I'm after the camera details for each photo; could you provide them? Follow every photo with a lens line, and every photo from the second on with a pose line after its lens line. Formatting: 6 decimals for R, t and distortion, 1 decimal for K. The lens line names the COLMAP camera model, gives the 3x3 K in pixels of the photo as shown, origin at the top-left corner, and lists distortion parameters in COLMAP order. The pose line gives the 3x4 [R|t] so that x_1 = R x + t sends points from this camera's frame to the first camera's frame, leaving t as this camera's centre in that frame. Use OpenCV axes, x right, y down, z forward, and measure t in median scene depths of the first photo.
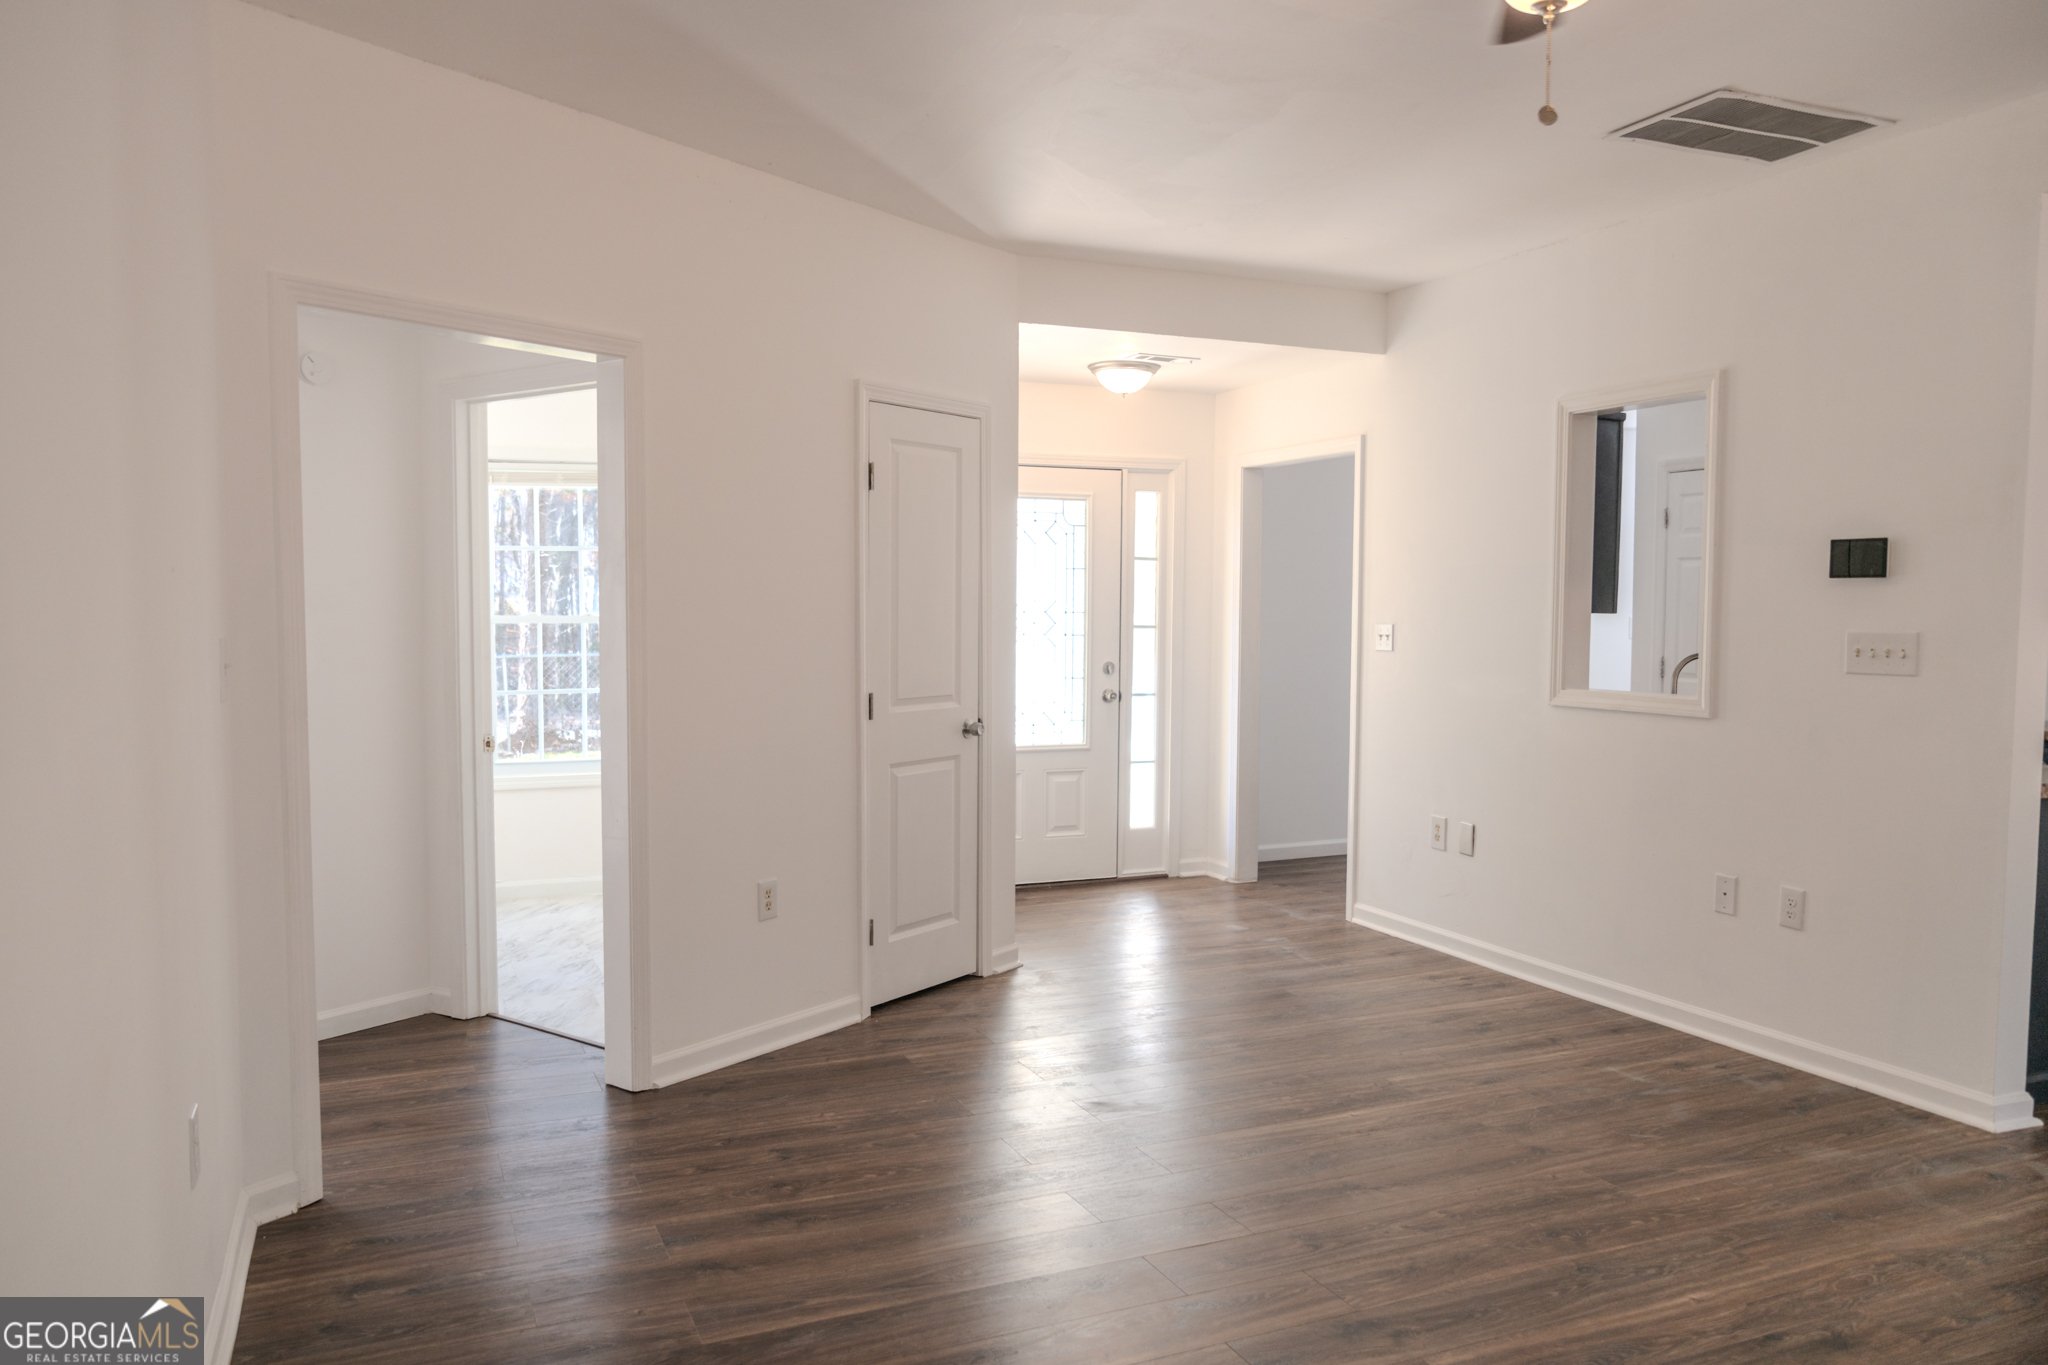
lens RADIAL K [[1471.4, 0, 1022.3], [0, 1471.4, 687.9], [0, 0, 1]] dist [-0.045341, 0.051159]
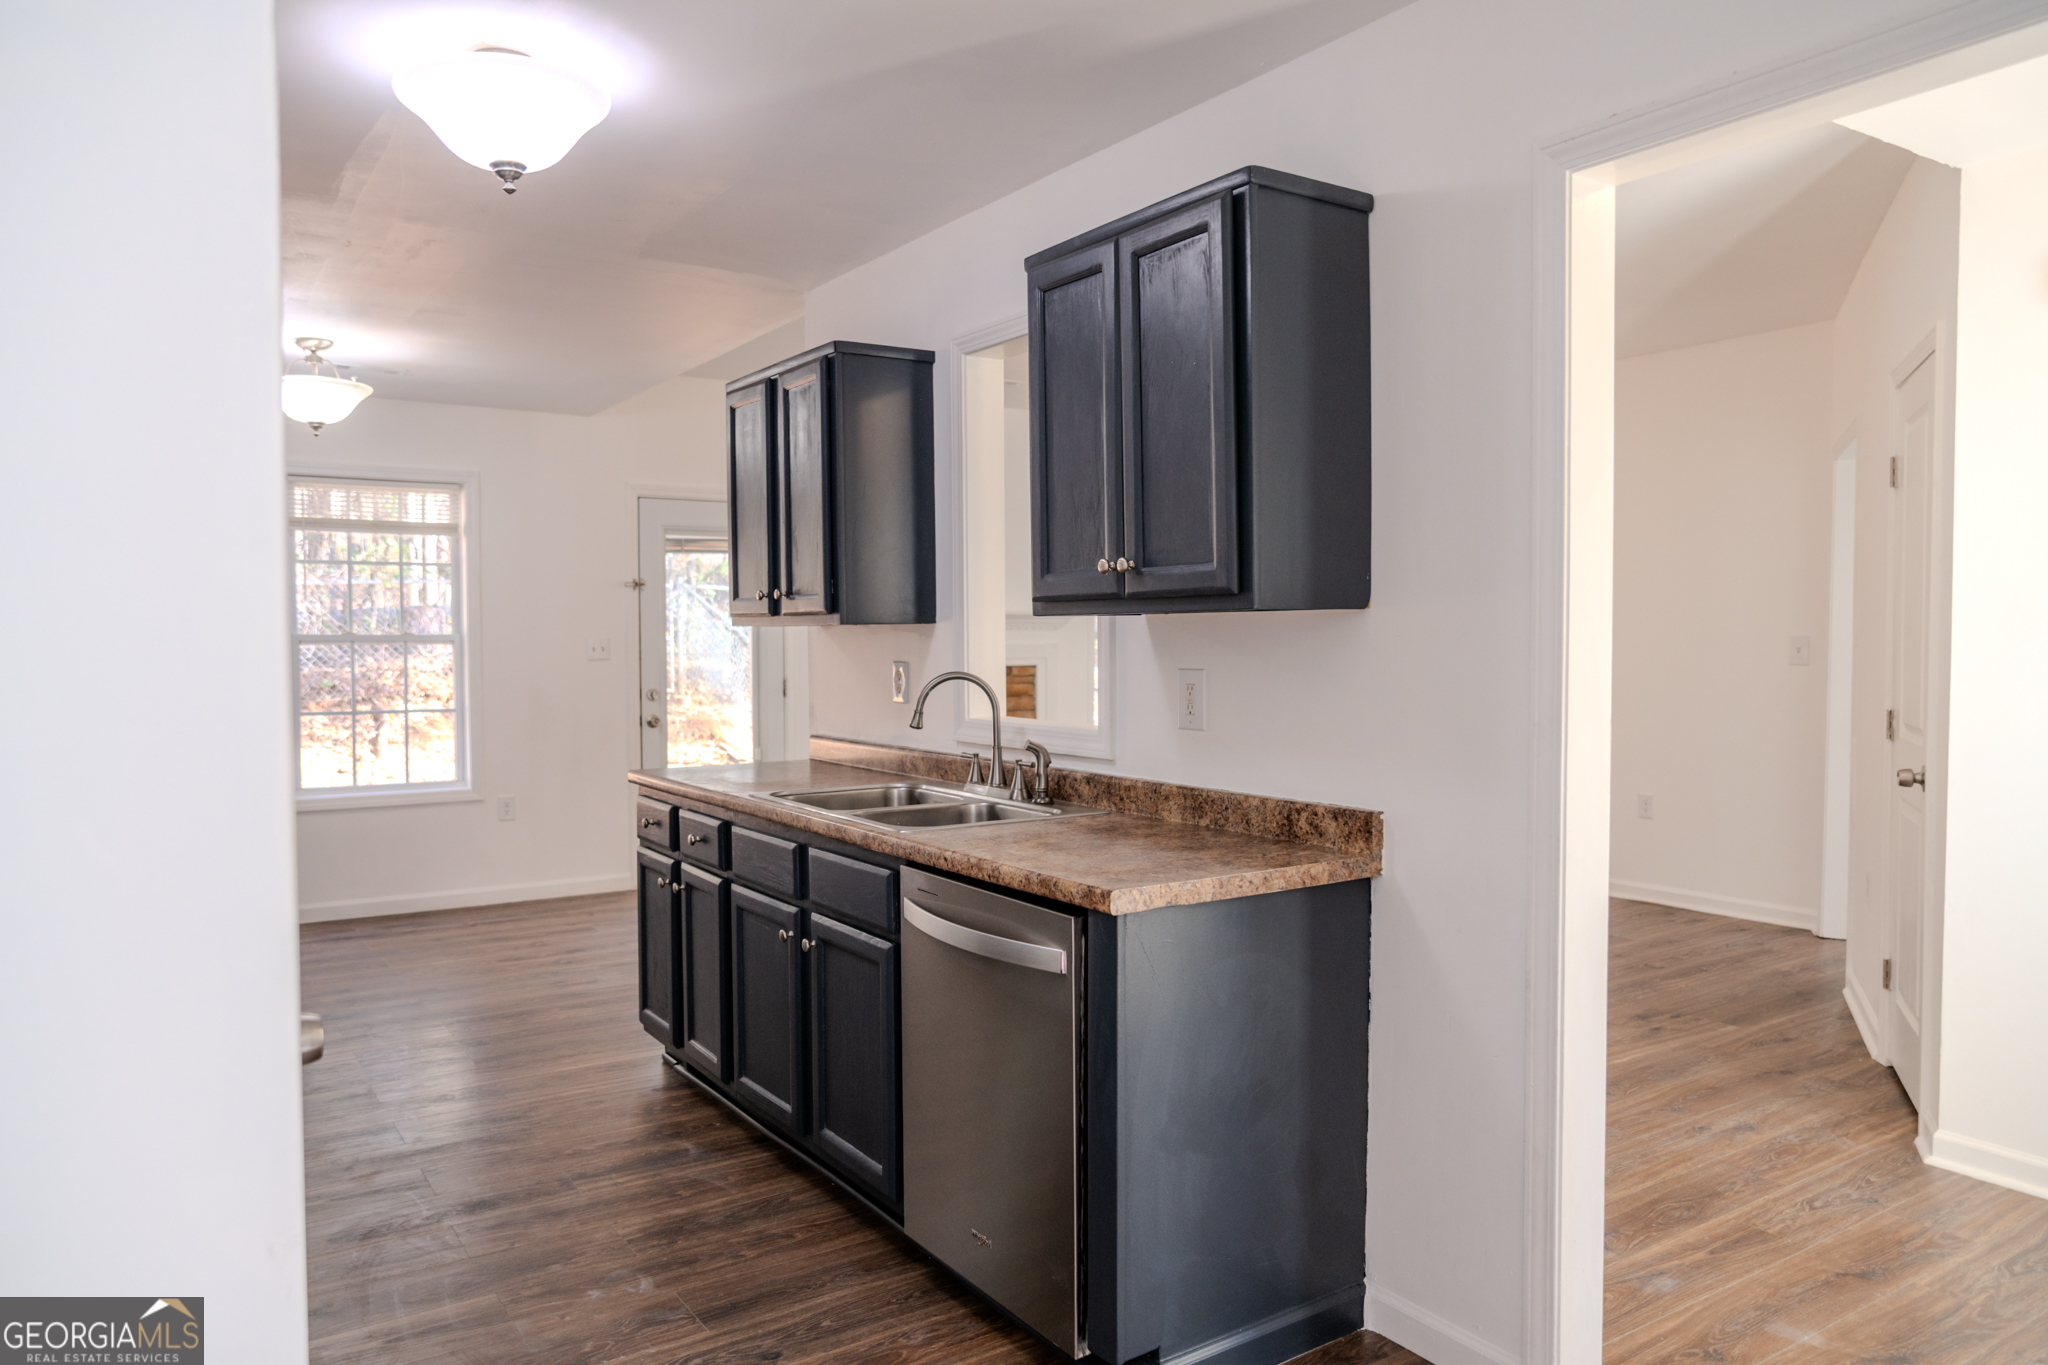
lens RADIAL K [[1386.0, 0, 1022.5], [0, 1386.0, 686.5], [0, 0, 1]] dist [-0.048237, 0.055402]
pose [[-0.984638, 0.005216, -0.174531, 0.573453], [-0.011433, 0.995483, 0.094250, -0.084647], [0.174234, 0.094797, -0.980131, 1.735429]]
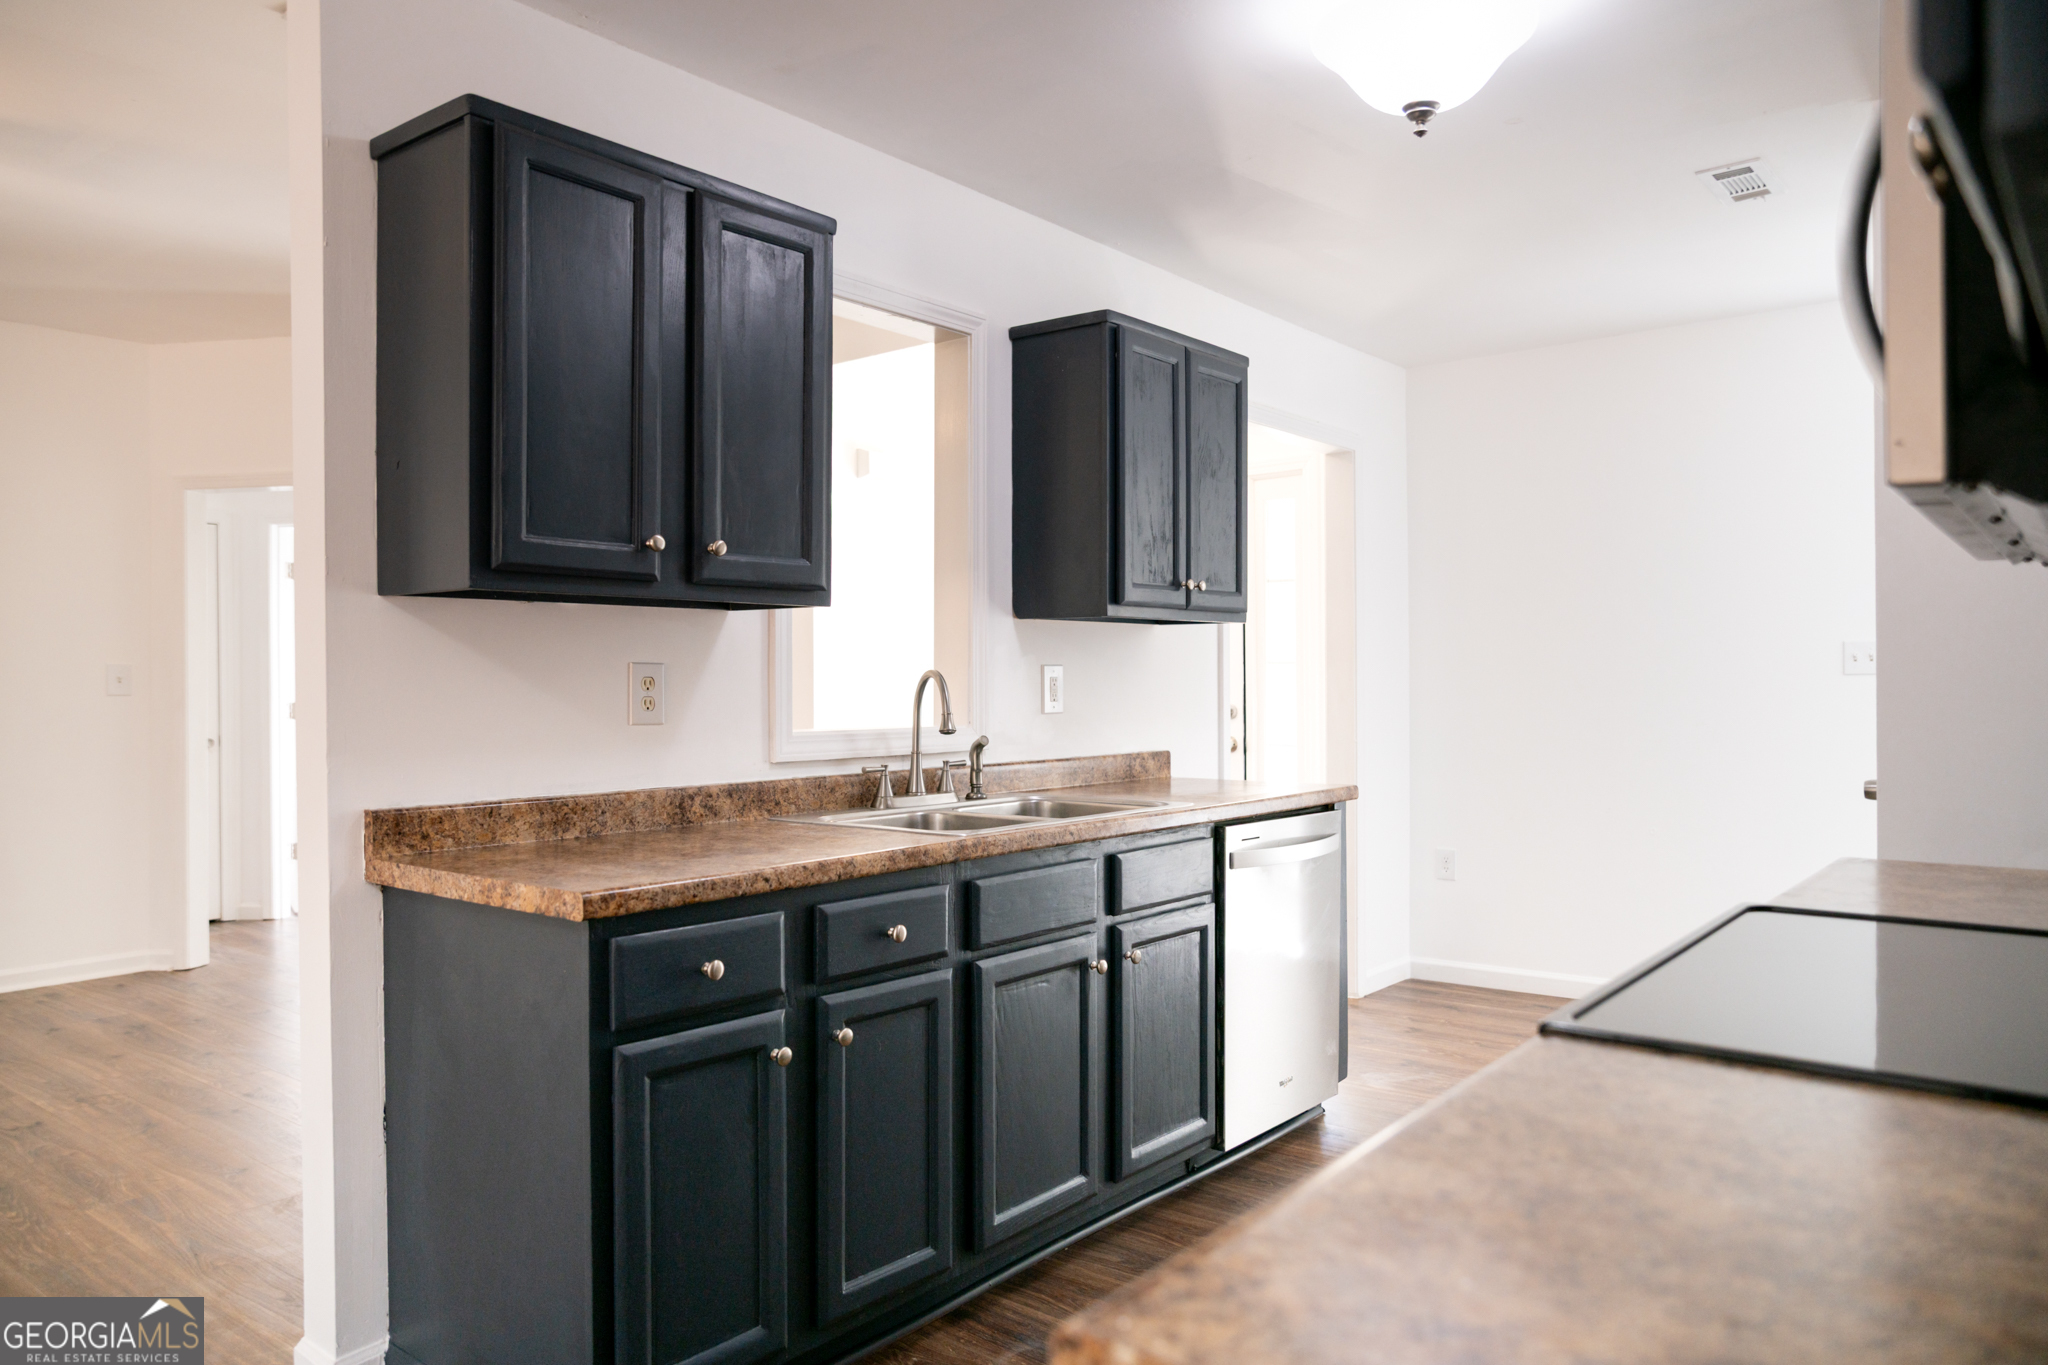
lens RADIAL K [[1386.0, 0, 1022.5], [0, 1386.0, 686.5], [0, 0, 1]] dist [-0.048237, 0.055402]
pose [[0.456170, -0.006199, -0.889871, 1.066743], [-0.040971, 0.998769, -0.027960, -0.000983], [0.888949, 0.049213, 0.455354, 0.783883]]
